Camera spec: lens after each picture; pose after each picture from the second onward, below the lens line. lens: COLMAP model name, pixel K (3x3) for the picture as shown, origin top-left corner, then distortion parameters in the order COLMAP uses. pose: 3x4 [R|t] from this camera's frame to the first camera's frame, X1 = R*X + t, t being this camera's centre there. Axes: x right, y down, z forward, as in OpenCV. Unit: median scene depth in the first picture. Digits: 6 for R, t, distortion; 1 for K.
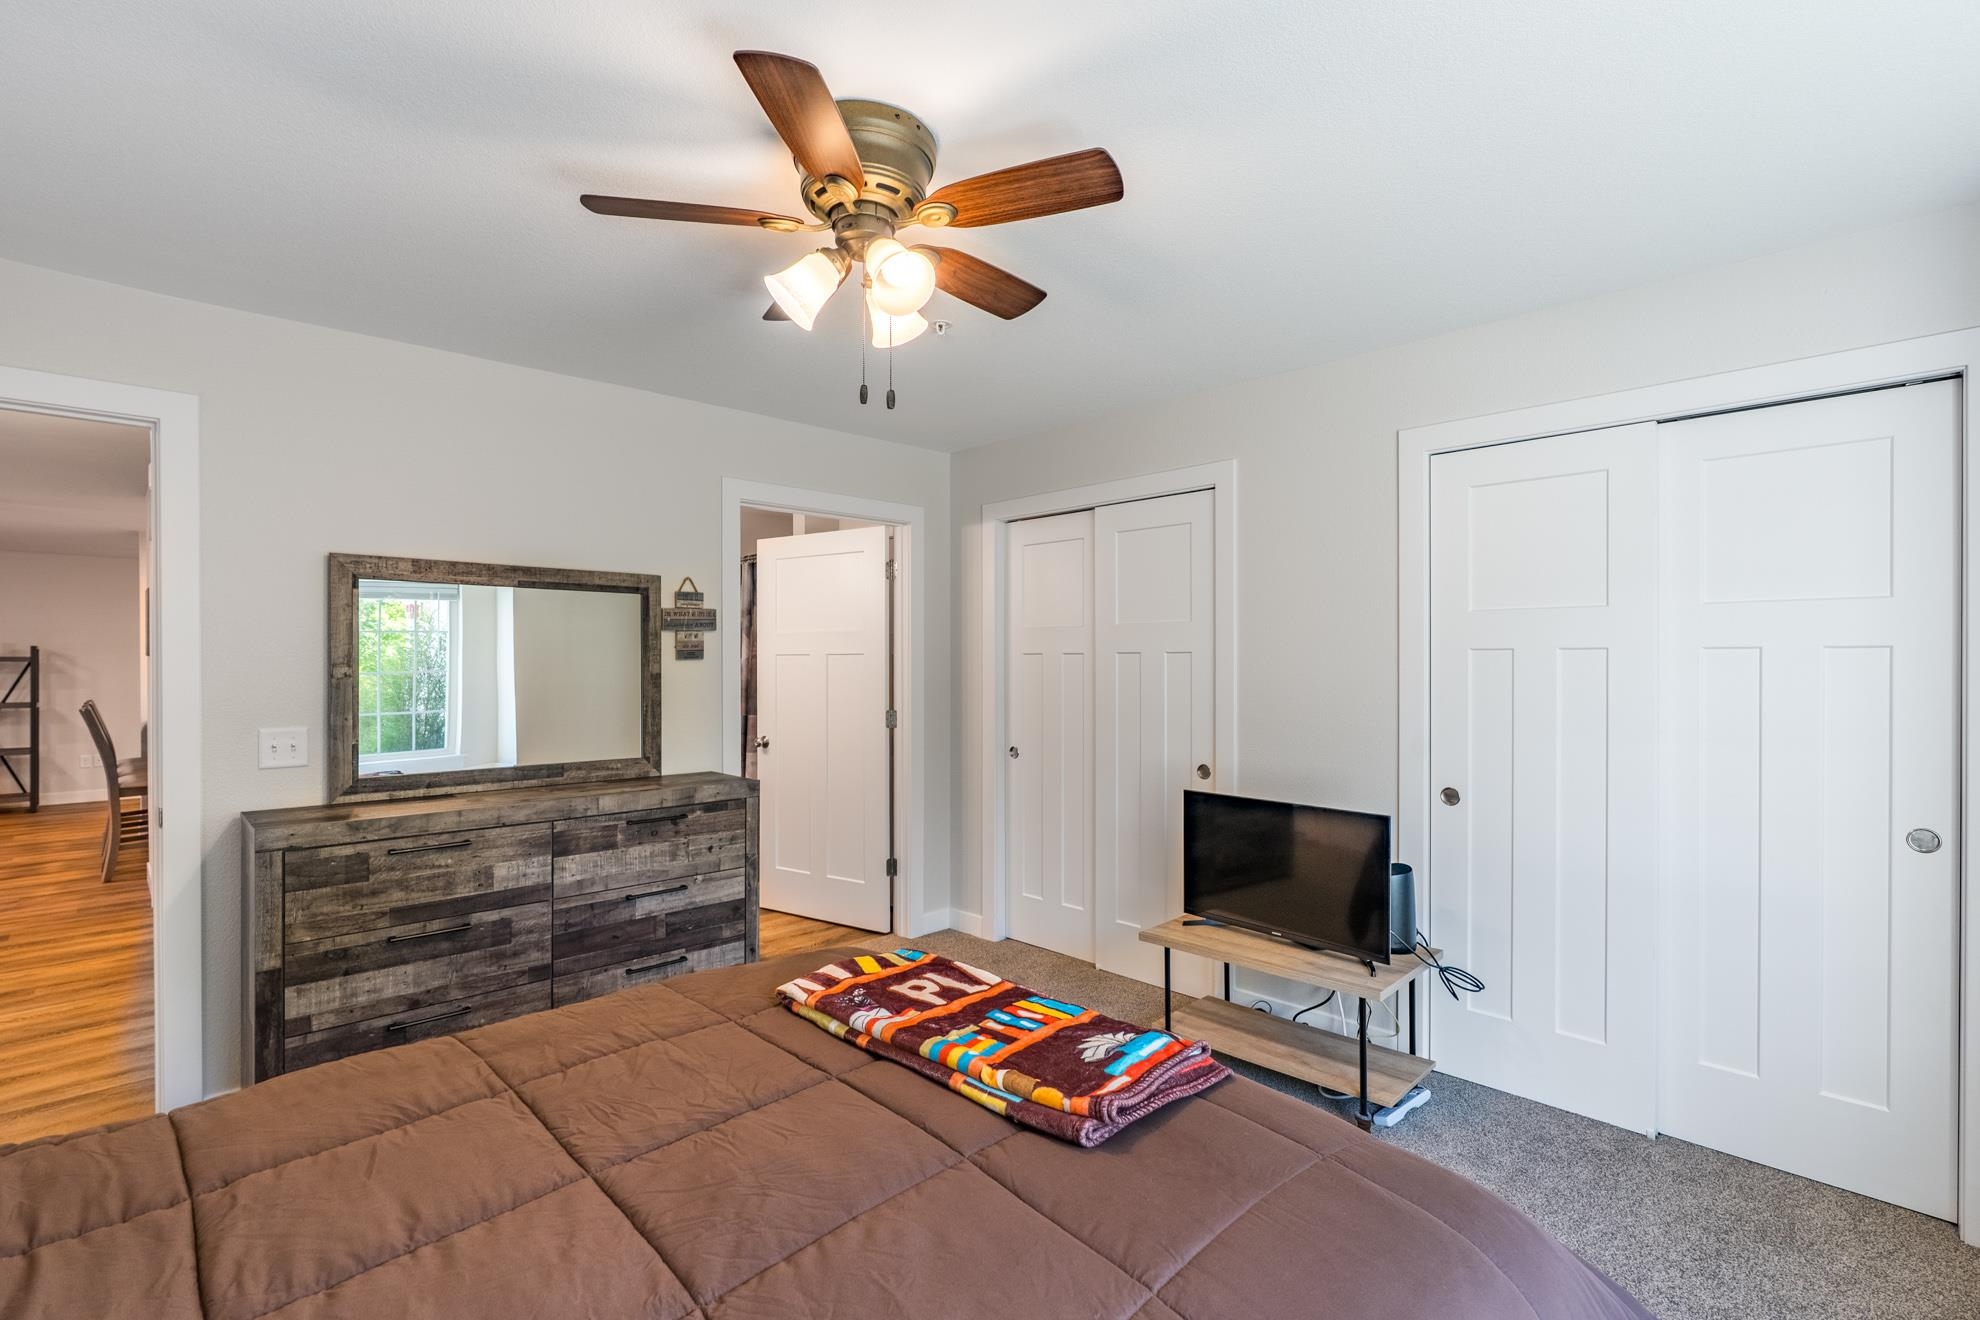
lens RADIAL K [[894.9, 0, 978.3], [0, 894.9, 669.1], [0, 0, 1]] dist [-0.005444, 0.001322]
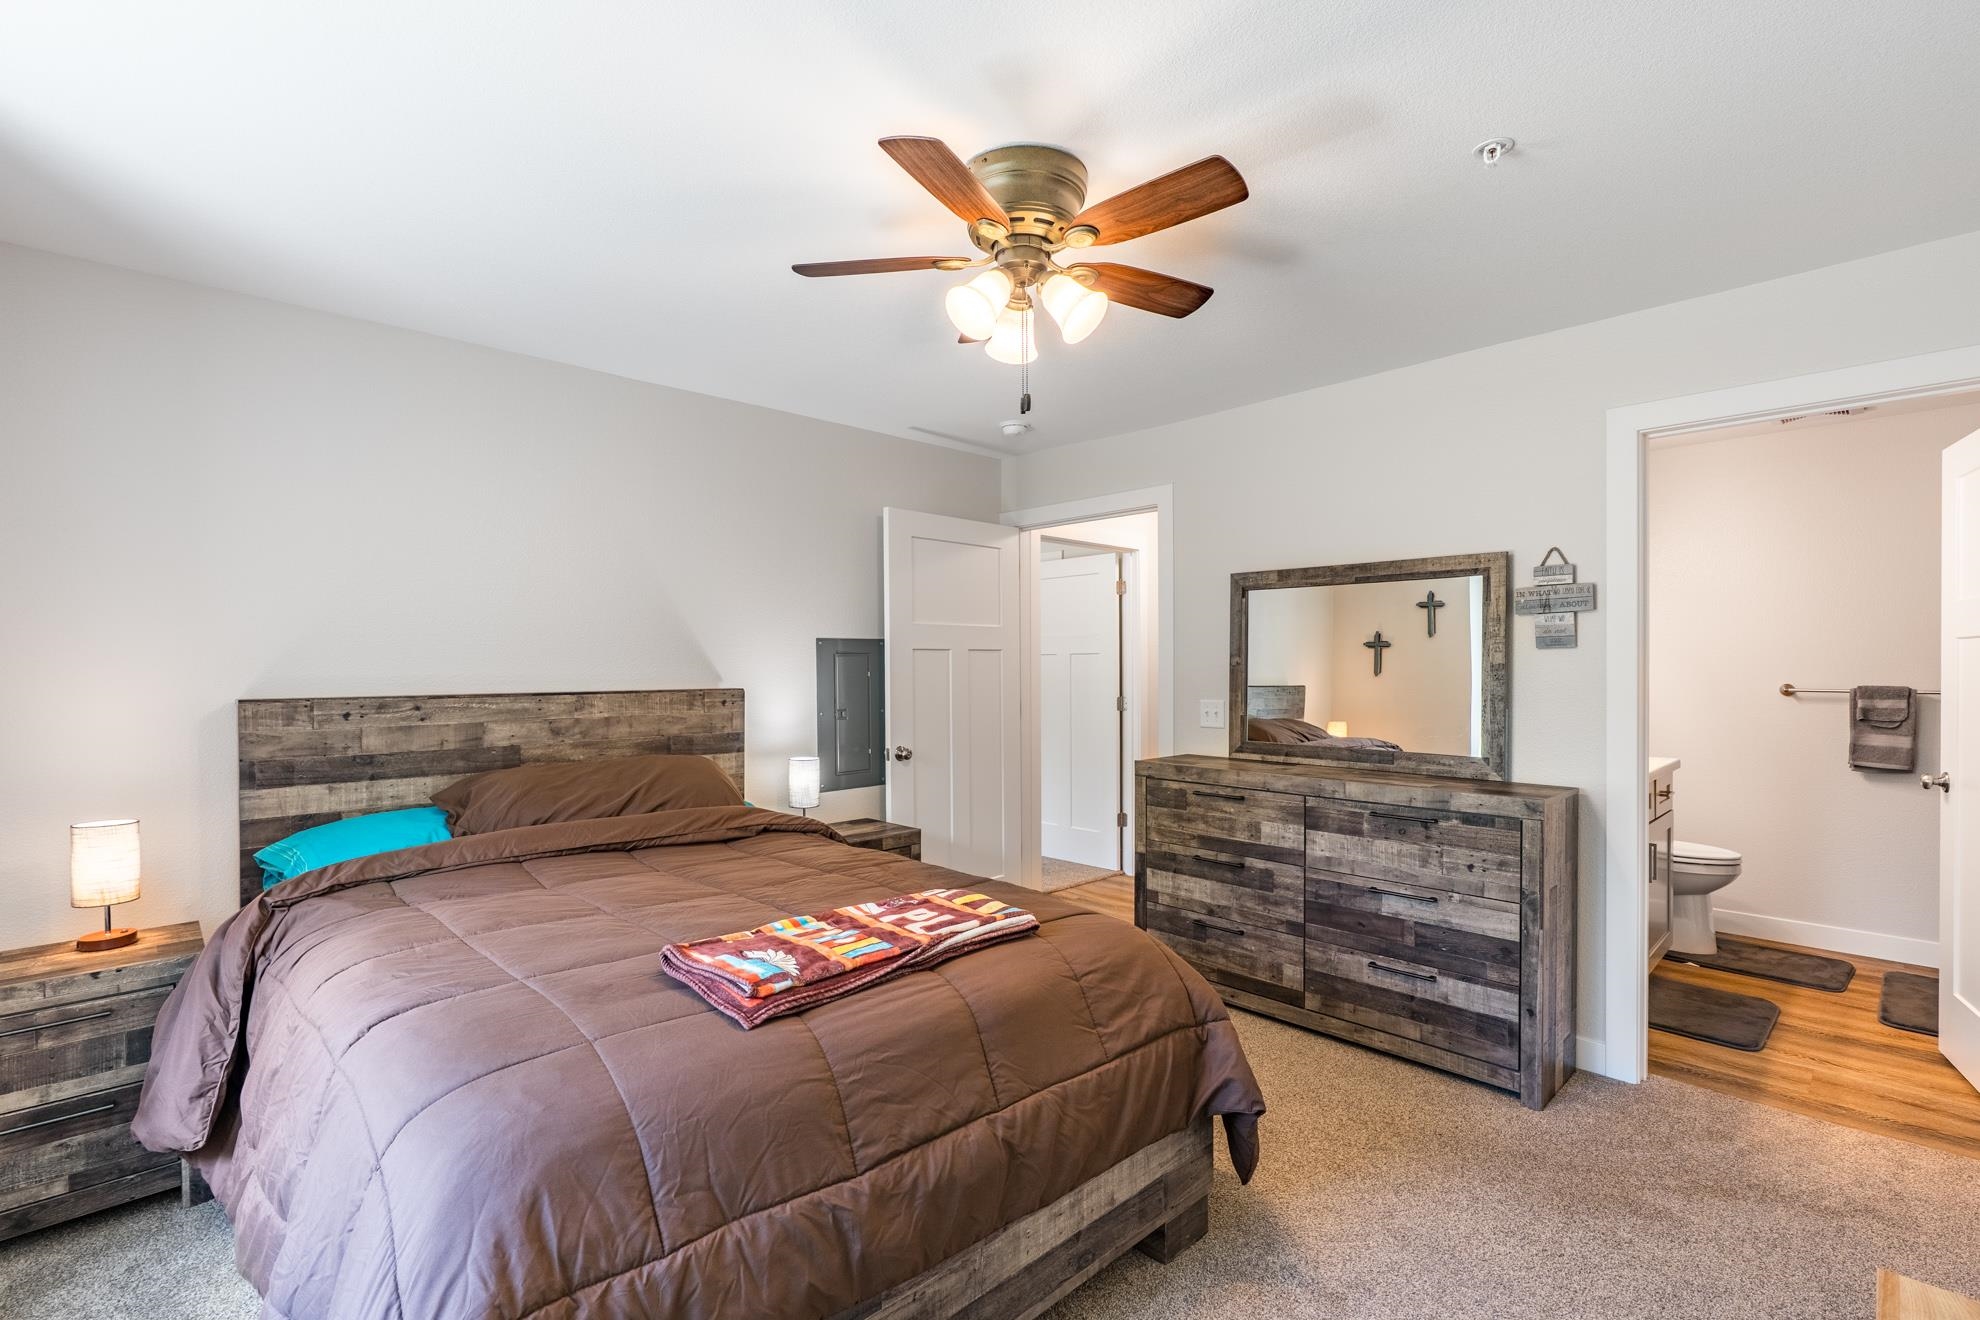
lens RADIAL K [[894.9, 0, 978.3], [0, 894.9, 669.1], [0, 0, 1]] dist [-0.005444, 0.001322]
pose [[0.006586, 0.006596, -0.999957, 0.618442], [-0.006535, 0.999957, 0.006553, 0.008900], [0.999957, 0.006491, 0.006629, 0.581440]]
